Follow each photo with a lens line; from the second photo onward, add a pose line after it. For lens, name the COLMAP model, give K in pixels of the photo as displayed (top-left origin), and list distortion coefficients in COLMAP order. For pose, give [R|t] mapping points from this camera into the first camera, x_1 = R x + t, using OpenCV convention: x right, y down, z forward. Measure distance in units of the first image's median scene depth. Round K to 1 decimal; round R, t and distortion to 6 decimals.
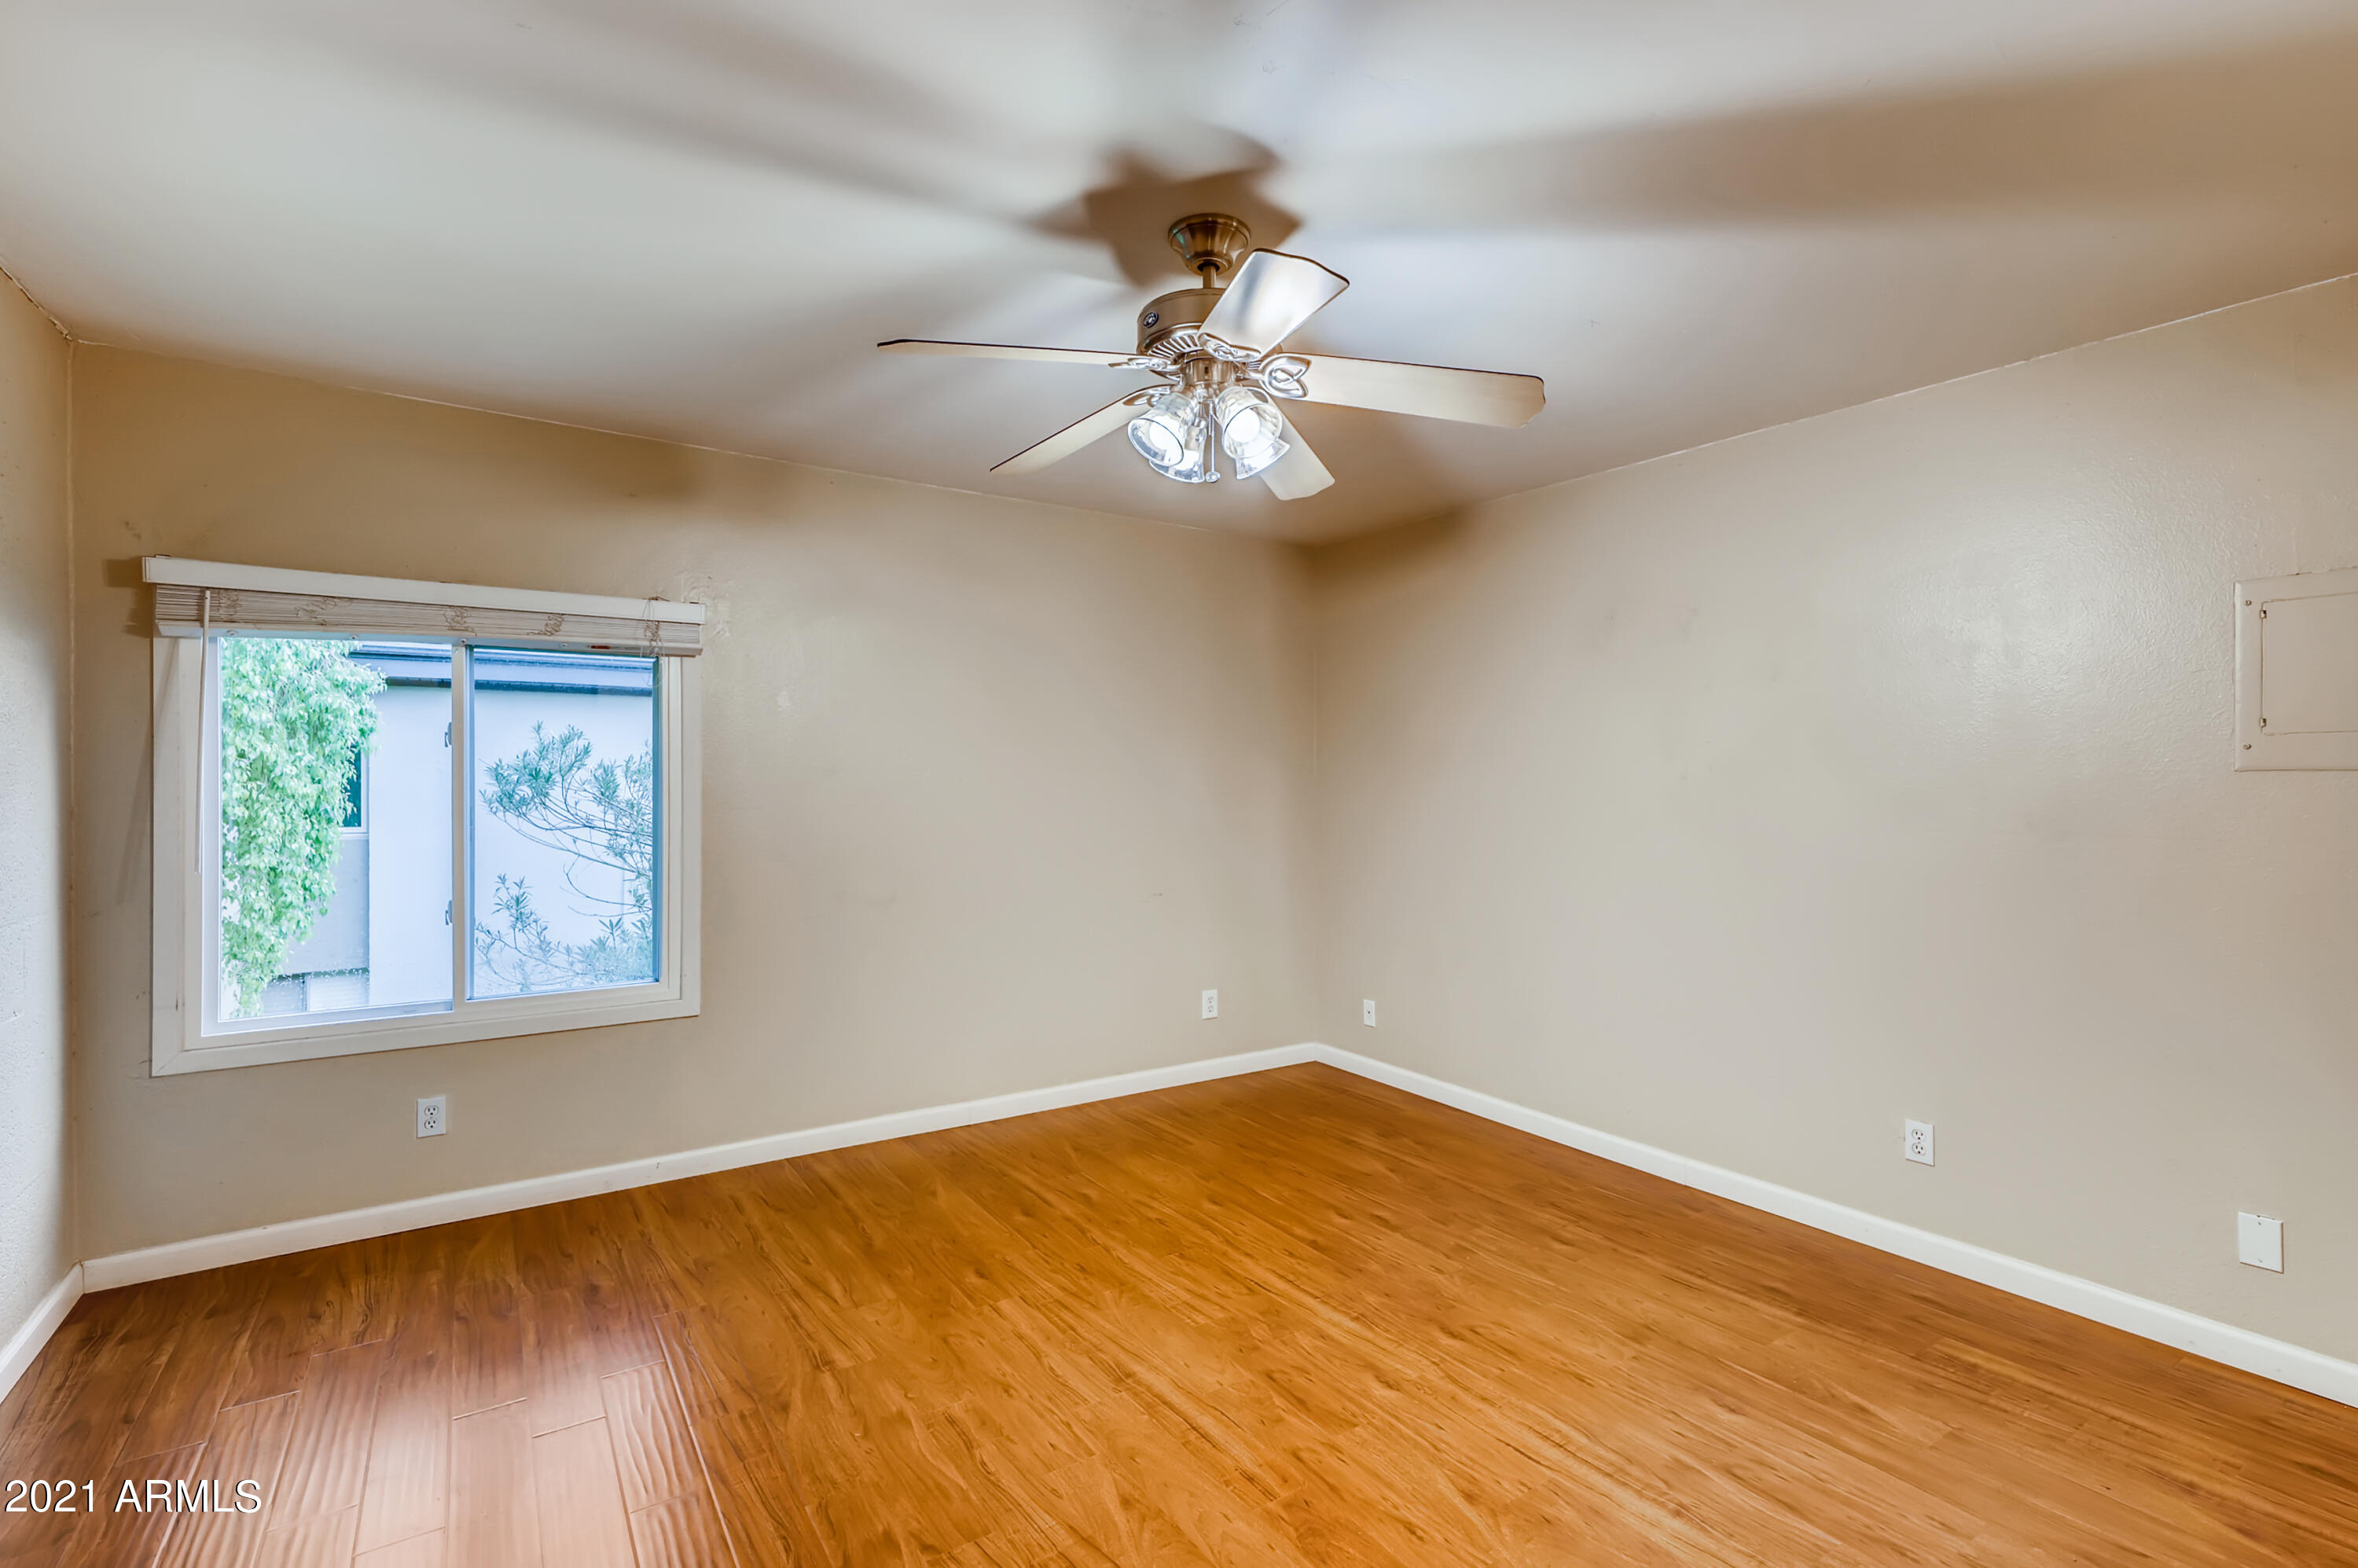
lens RADIAL K [[1048.1, 0, 1155.5], [0, 1048.1, 795.4], [0, 0, 1]] dist [0.004373, 0.000768]
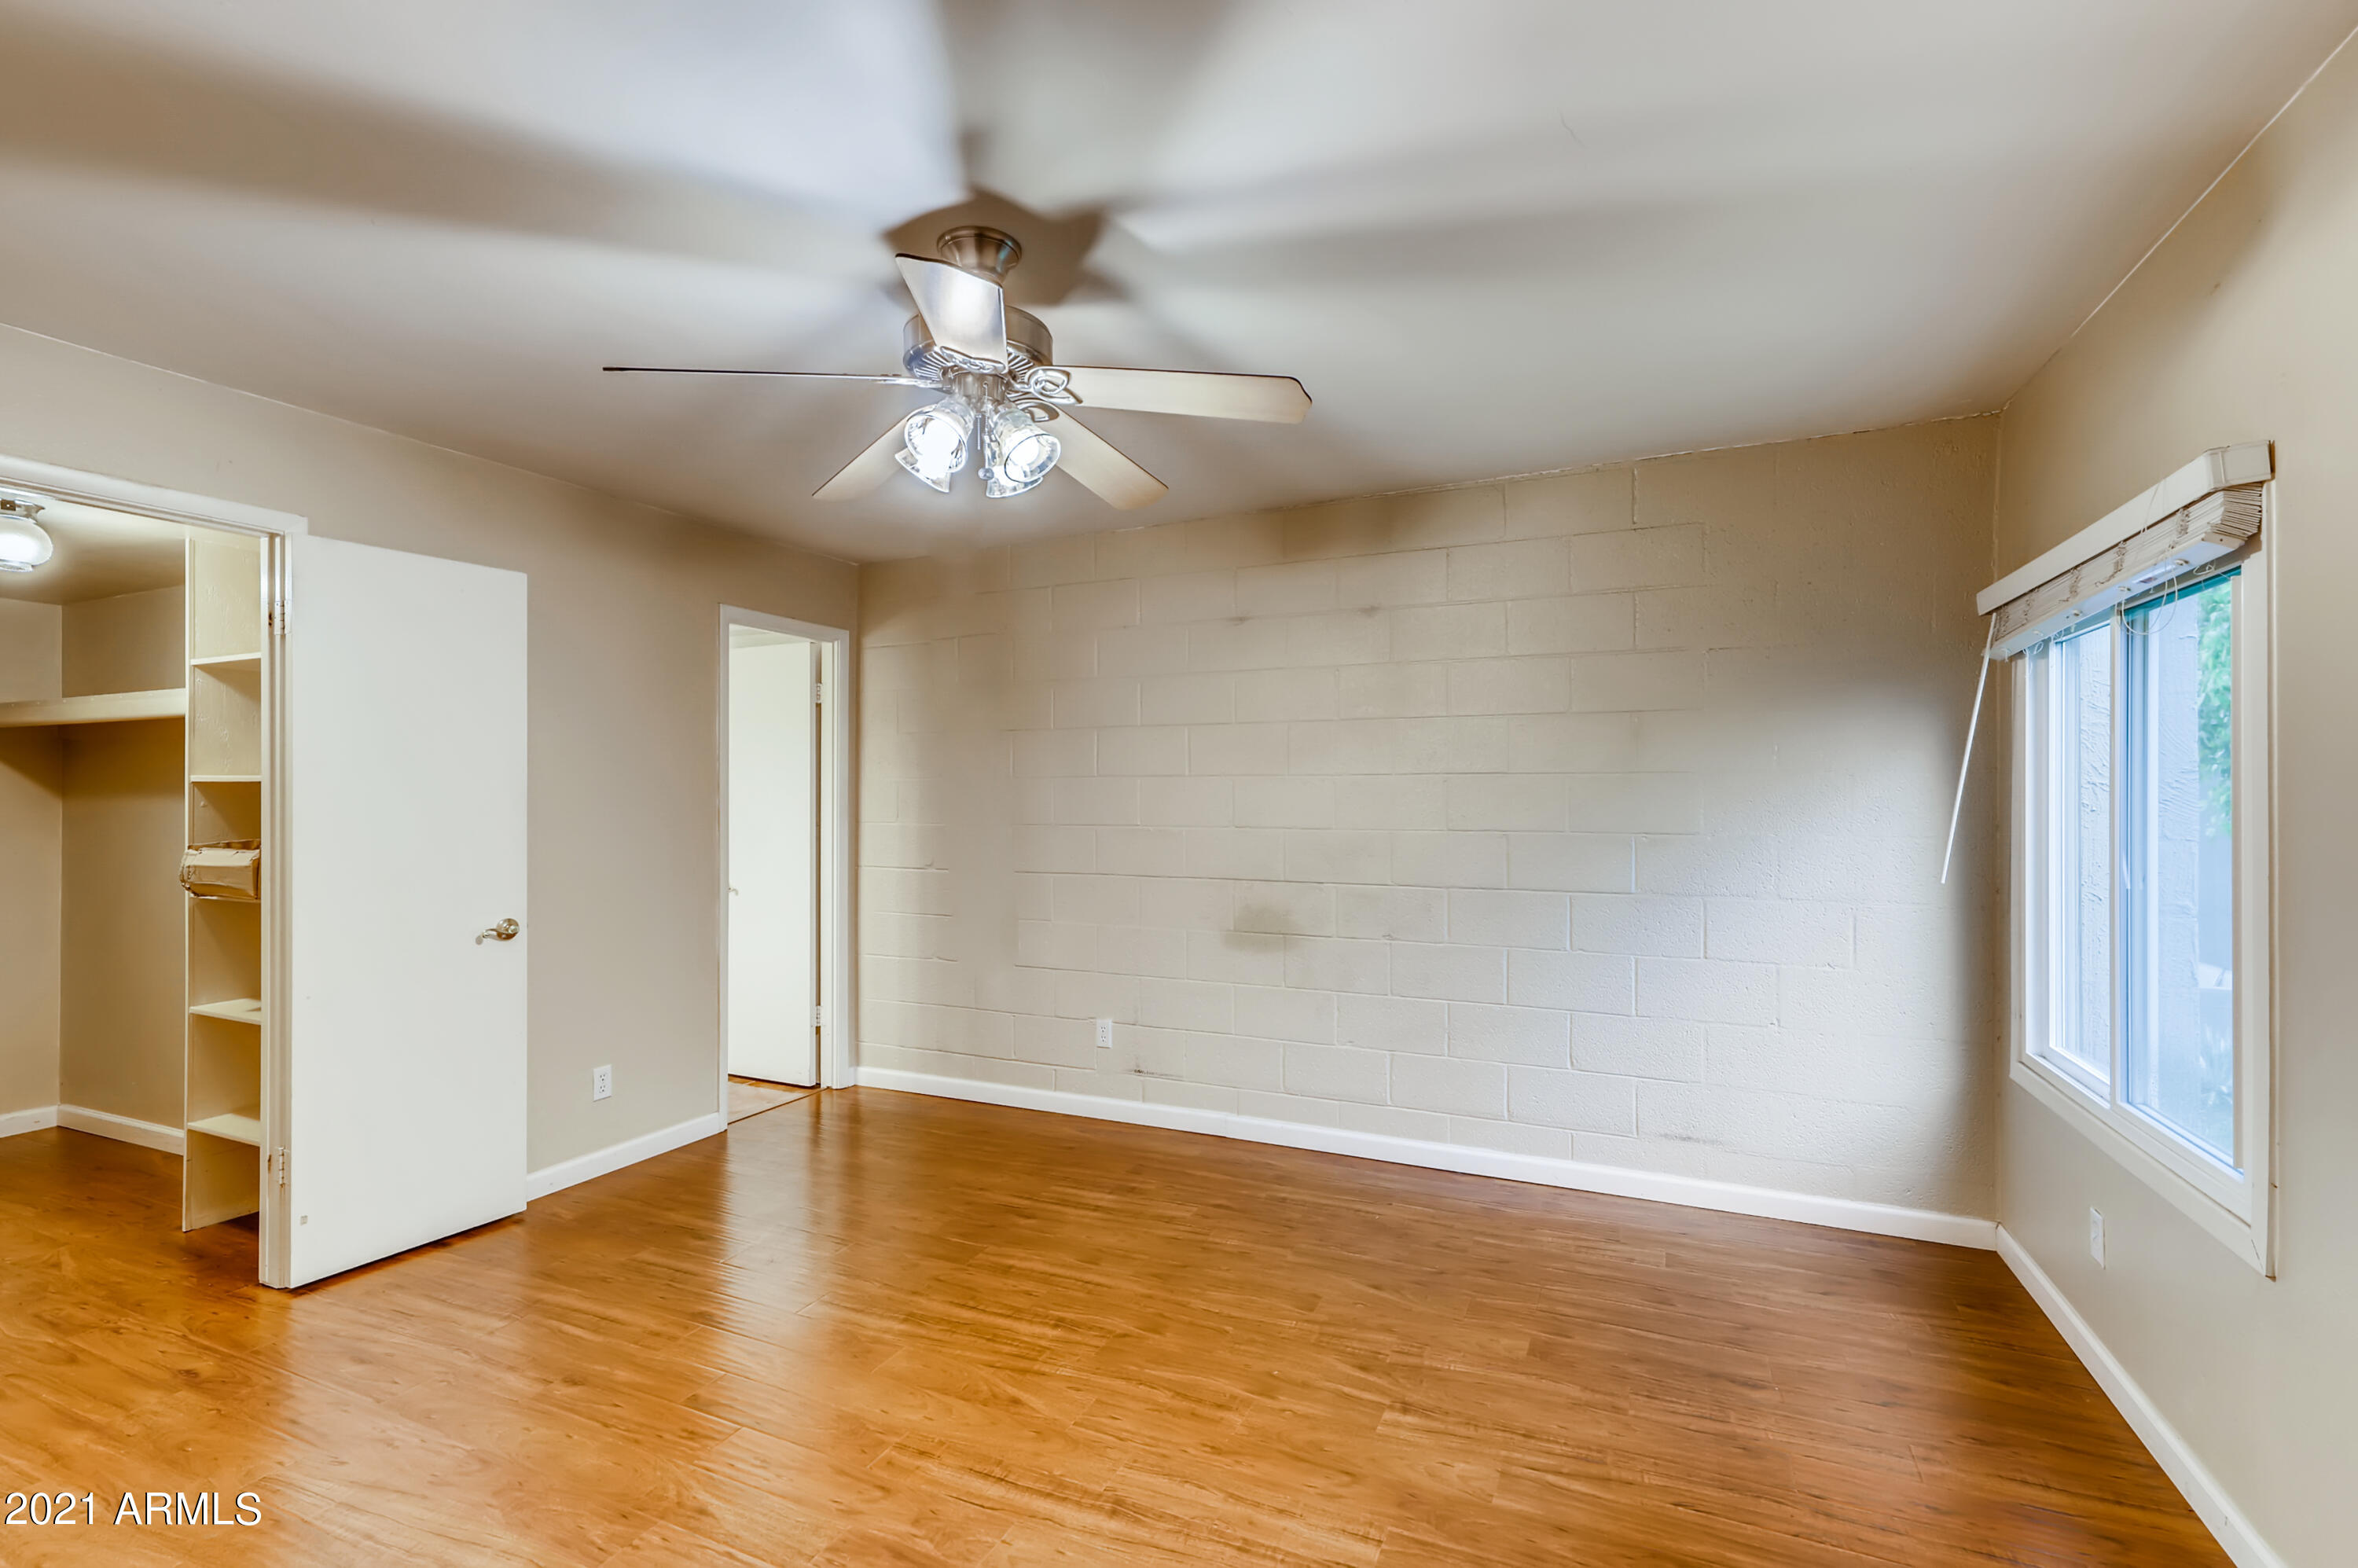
lens RADIAL K [[1048.1, 0, 1166.2], [0, 1048.1, 792.5], [0, 0, 1]] dist [0.004373, 0.000768]
pose [[-0.843038, -0.002454, -0.537849, 0.416462], [-0.004002, 0.999991, 0.001711, -0.015361], [0.537840, 0.003595, -0.843039, 1.854991]]
